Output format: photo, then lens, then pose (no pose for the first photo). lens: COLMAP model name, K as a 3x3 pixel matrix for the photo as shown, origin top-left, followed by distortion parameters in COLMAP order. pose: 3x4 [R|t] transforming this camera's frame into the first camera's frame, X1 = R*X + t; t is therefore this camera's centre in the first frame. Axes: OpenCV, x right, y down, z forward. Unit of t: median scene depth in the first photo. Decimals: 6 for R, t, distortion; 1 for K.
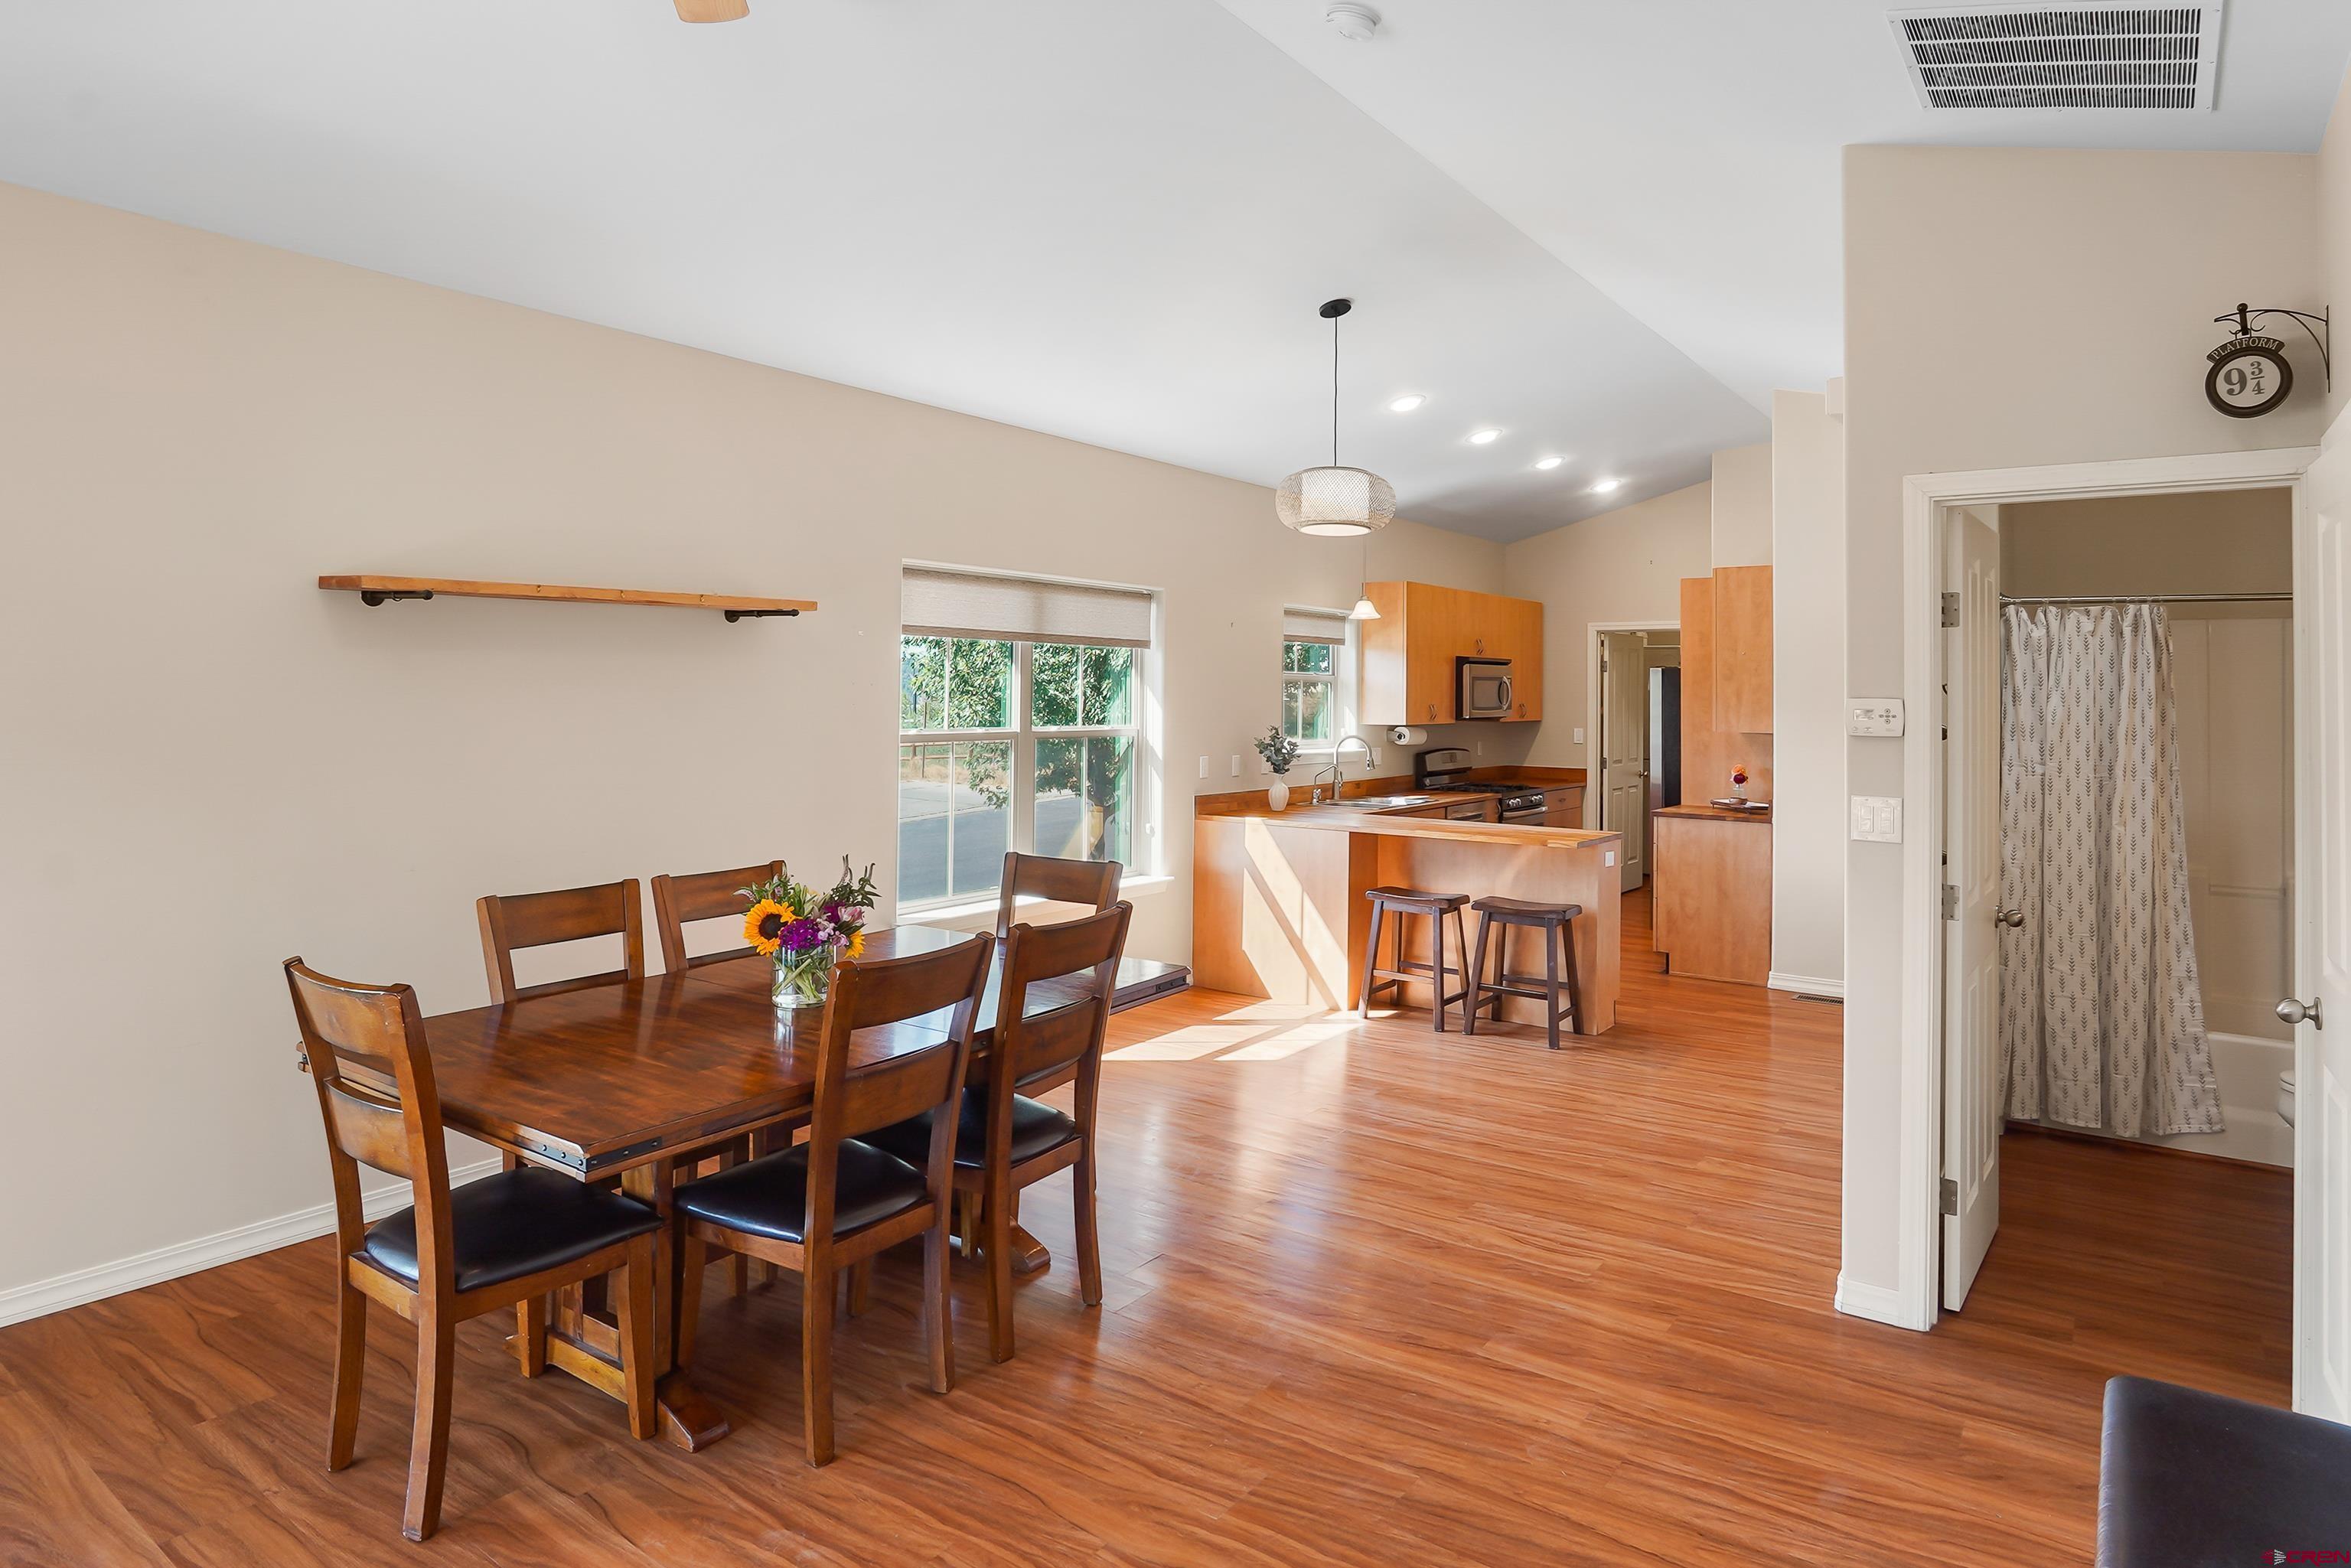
lens RADIAL K [[1326.6, 0, 1157.7], [0, 1326.6, 680.9], [0, 0, 1]] dist [-0.029284, 0.001817]
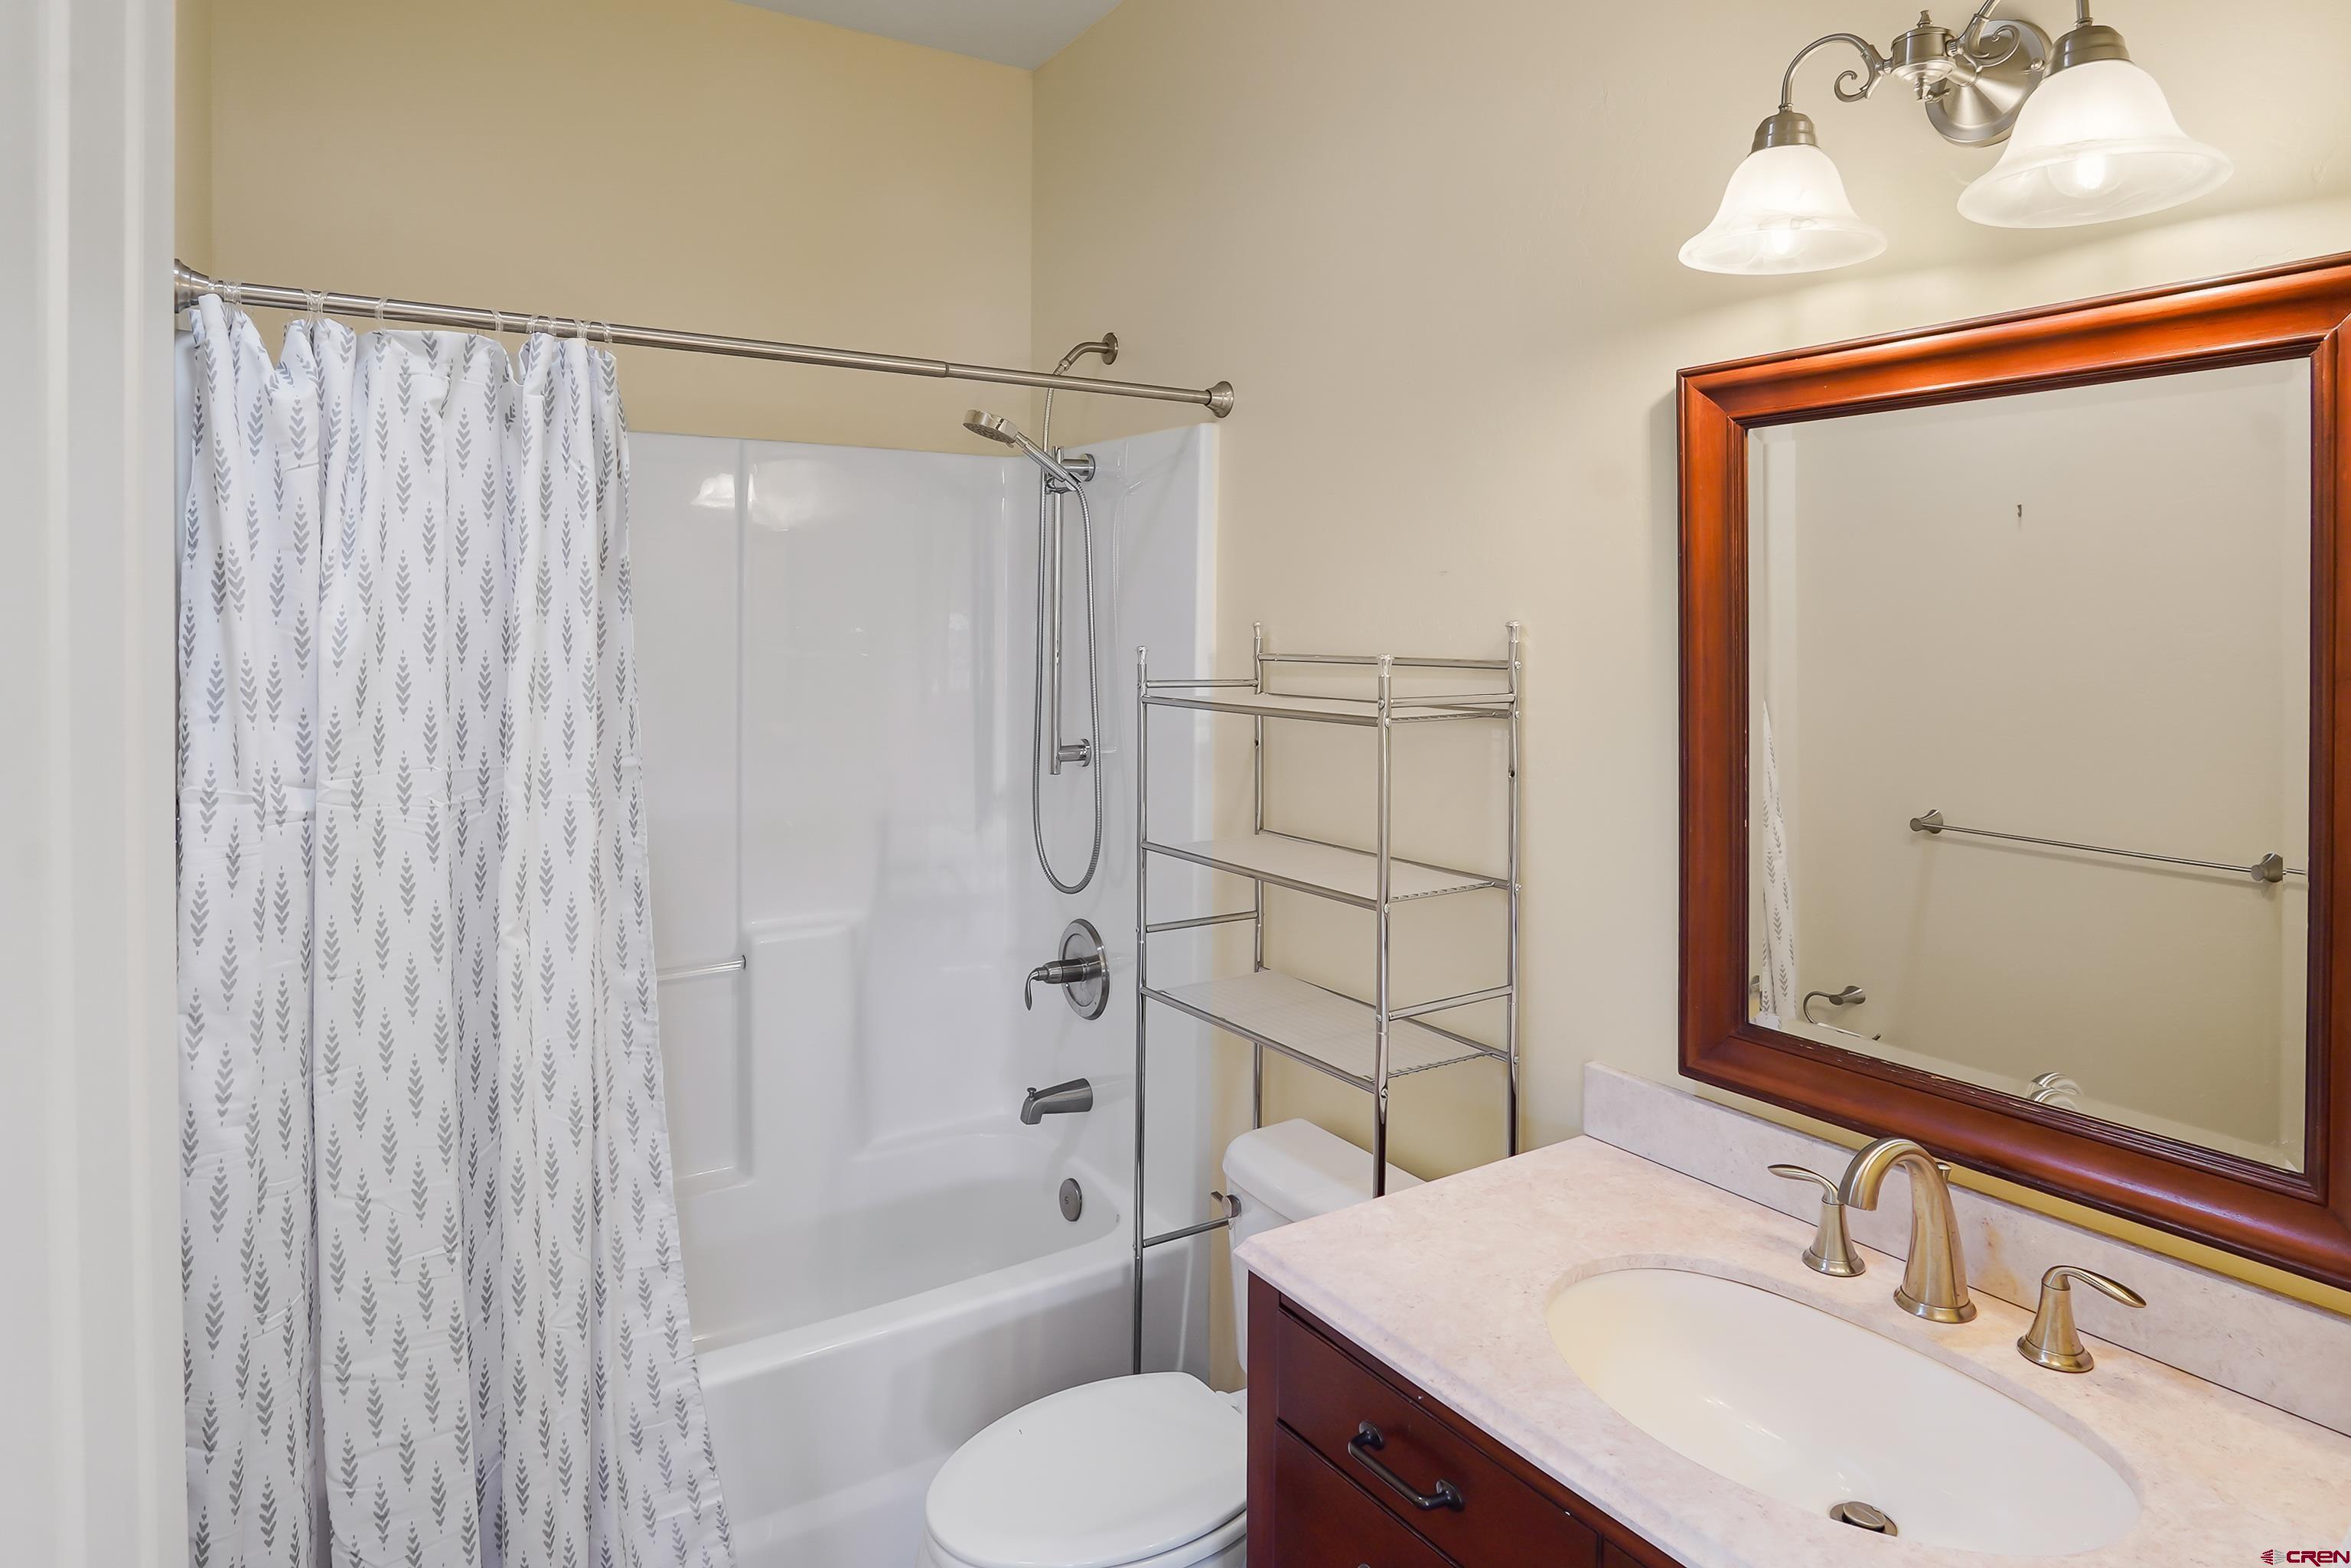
lens RADIAL K [[1326.6, 0, 1130.6], [0, 1326.6, 613.8], [0, 0, 1]] dist [-0.029284, 0.001817]
pose [[0.361978, -0.009538, 0.932138, 0.444214], [-0.008161, 0.999877, 0.013400, 0.013842], [-0.932151, -0.012458, 0.361856, 0.689350]]
